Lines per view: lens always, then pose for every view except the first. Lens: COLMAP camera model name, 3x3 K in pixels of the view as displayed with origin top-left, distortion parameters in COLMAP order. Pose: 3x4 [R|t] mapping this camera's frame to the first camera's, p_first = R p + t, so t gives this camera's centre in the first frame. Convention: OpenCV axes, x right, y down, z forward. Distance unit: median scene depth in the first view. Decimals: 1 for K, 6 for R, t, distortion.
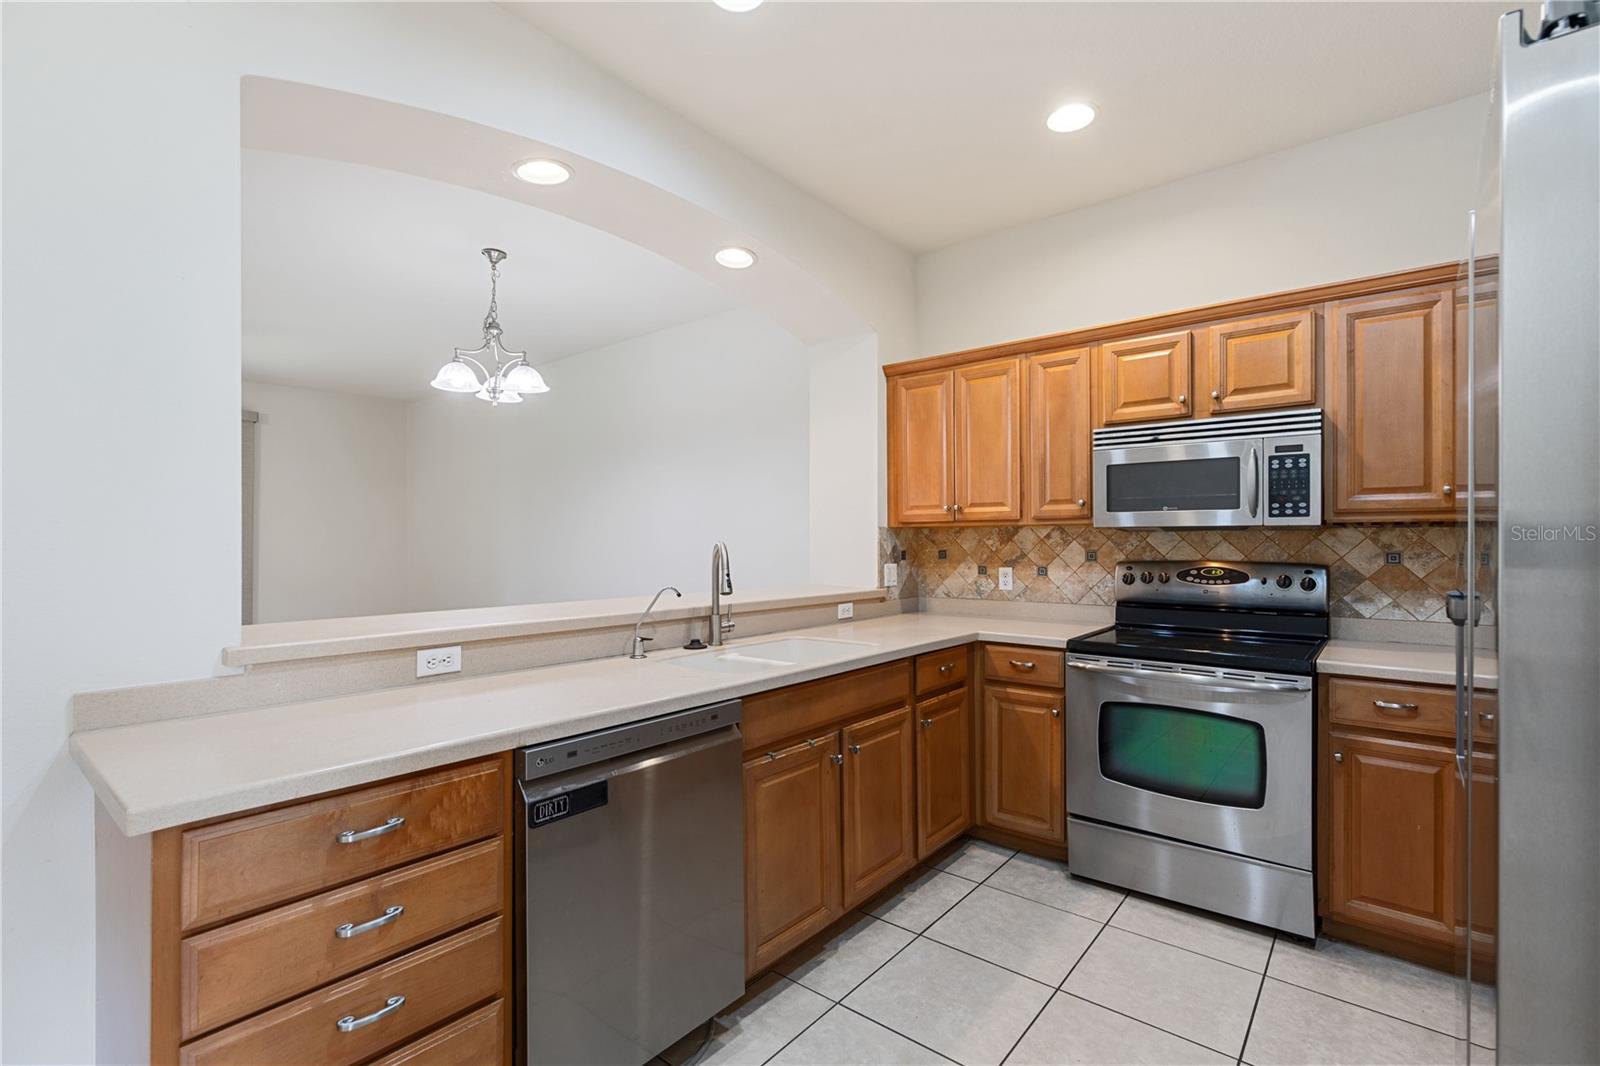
lens RADIAL K [[725.8, 0, 791.2], [0, 725.8, 537.6], [0, 0, 1]] dist [0.001459, 0.000069]
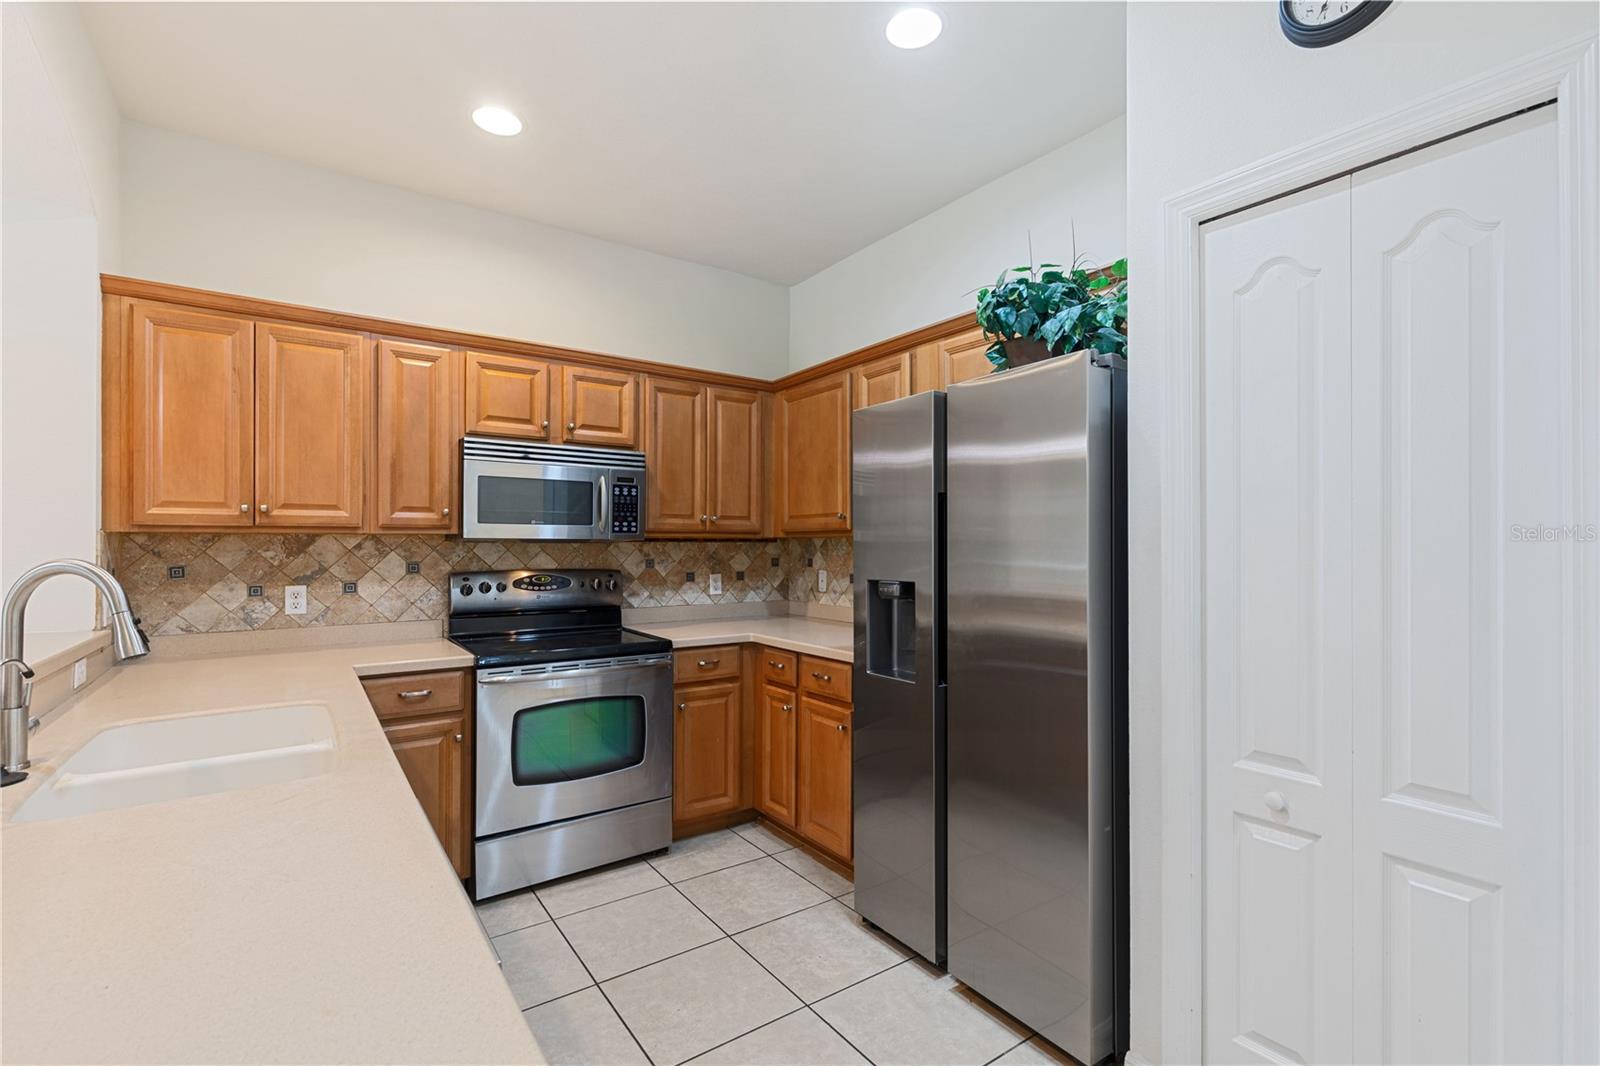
lens RADIAL K [[725.8, 0, 795.5], [0, 725.8, 536.5], [0, 0, 1]] dist [0.001459, 0.000069]
pose [[0.251322, 0.017409, 0.967747, -0.409969], [-0.002188, 0.999846, -0.017419, -0.000216], [-0.967901, 0.002260, 0.251321, 0.329301]]
